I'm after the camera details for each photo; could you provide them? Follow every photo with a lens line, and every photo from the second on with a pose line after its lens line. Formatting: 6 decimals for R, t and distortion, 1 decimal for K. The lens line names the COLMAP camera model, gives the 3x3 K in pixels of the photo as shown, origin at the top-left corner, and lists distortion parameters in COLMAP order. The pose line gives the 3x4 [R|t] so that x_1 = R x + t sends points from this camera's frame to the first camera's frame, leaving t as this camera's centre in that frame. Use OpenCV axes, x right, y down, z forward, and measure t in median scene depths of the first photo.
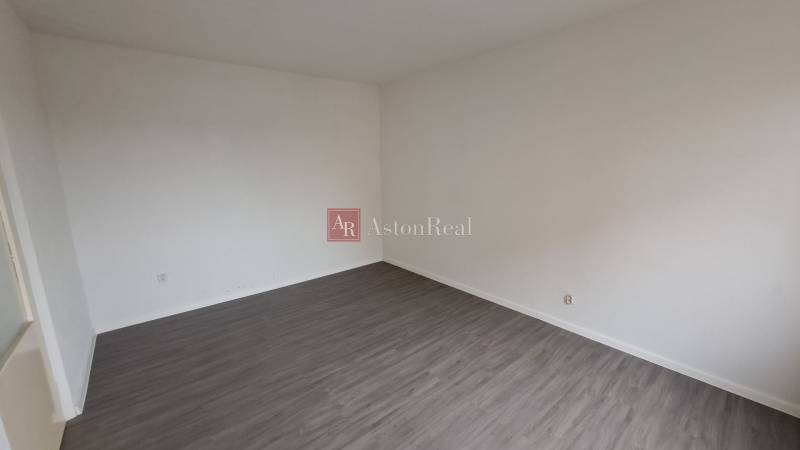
lens RADIAL K [[319.1, 0, 394.0], [0, 319.1, 223.6], [0, 0, 1]] dist [-0.012546, 0.001294]
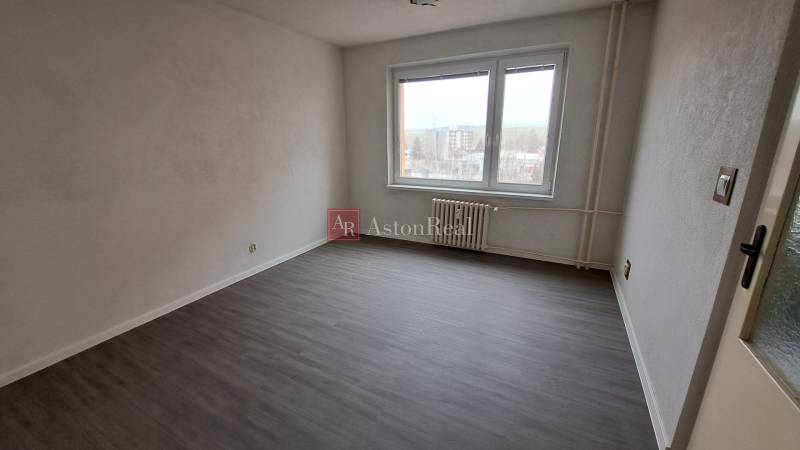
lens RADIAL K [[319.1, 0, 394.6], [0, 319.1, 224.6], [0, 0, 1]] dist [-0.012546, 0.001294]
pose [[-0.381502, -0.224636, 0.896658, -0.675245], [0.205713, 0.925064, 0.319277, -0.104847], [-0.901187, 0.306259, -0.306704, 0.857481]]
